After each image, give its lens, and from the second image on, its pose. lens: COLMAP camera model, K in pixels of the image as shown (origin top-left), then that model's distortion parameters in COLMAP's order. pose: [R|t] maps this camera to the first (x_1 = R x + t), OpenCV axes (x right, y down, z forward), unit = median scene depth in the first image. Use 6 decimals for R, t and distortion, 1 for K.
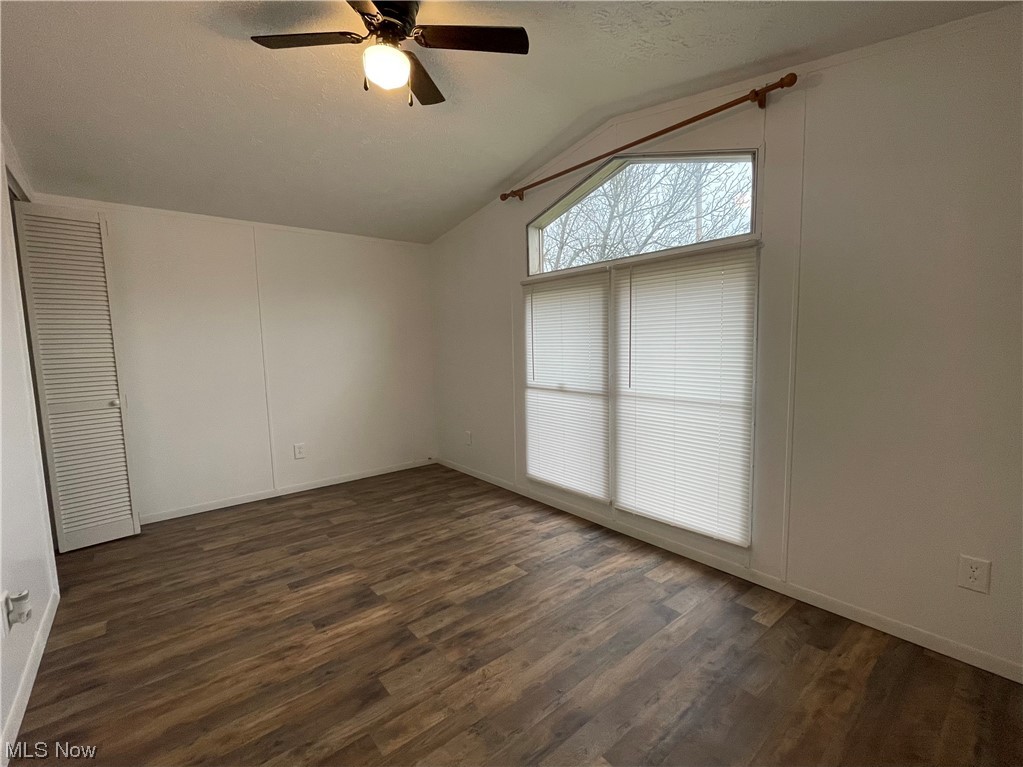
lens RADIAL K [[470.1, 0, 516.1], [0, 470.1, 379.0], [0, 0, 1]] dist [0.003486, -0.002464]
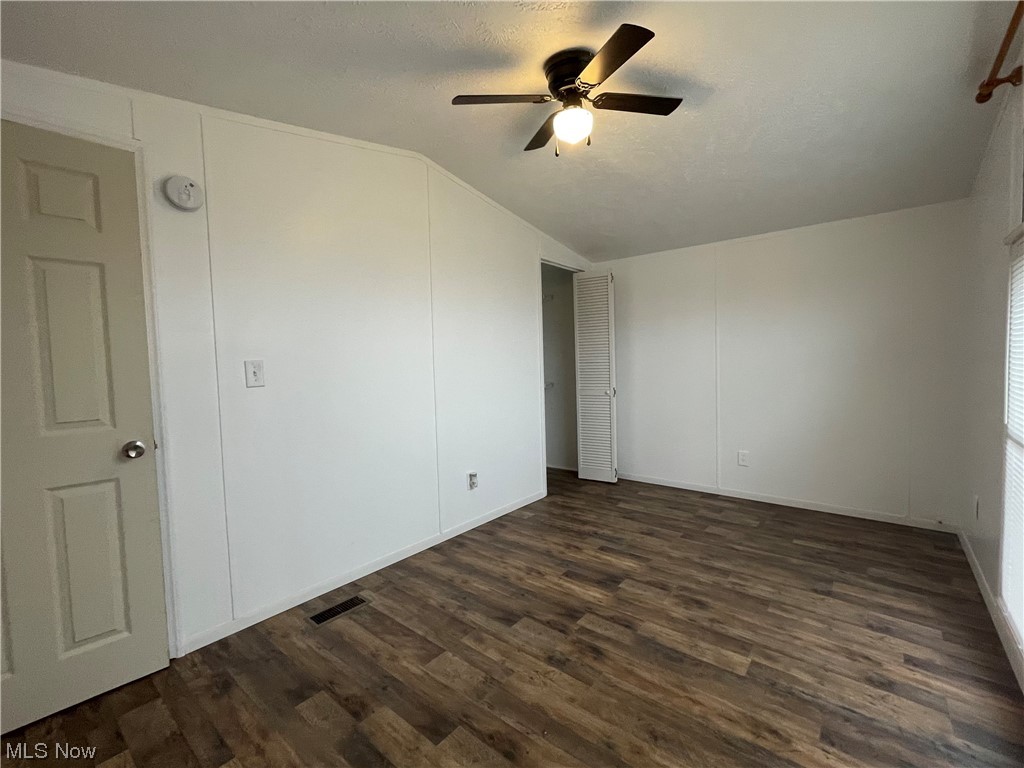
lens RADIAL K [[470.5, 0, 519.4], [0, 470.5, 380.7], [0, 0, 1]] dist [0.003486, -0.002464]
pose [[0.152293, 0.064407, -0.986235, 0.619879], [-0.058634, 0.996706, 0.056036, -0.058150], [0.986595, 0.049293, 0.155568, 0.489579]]
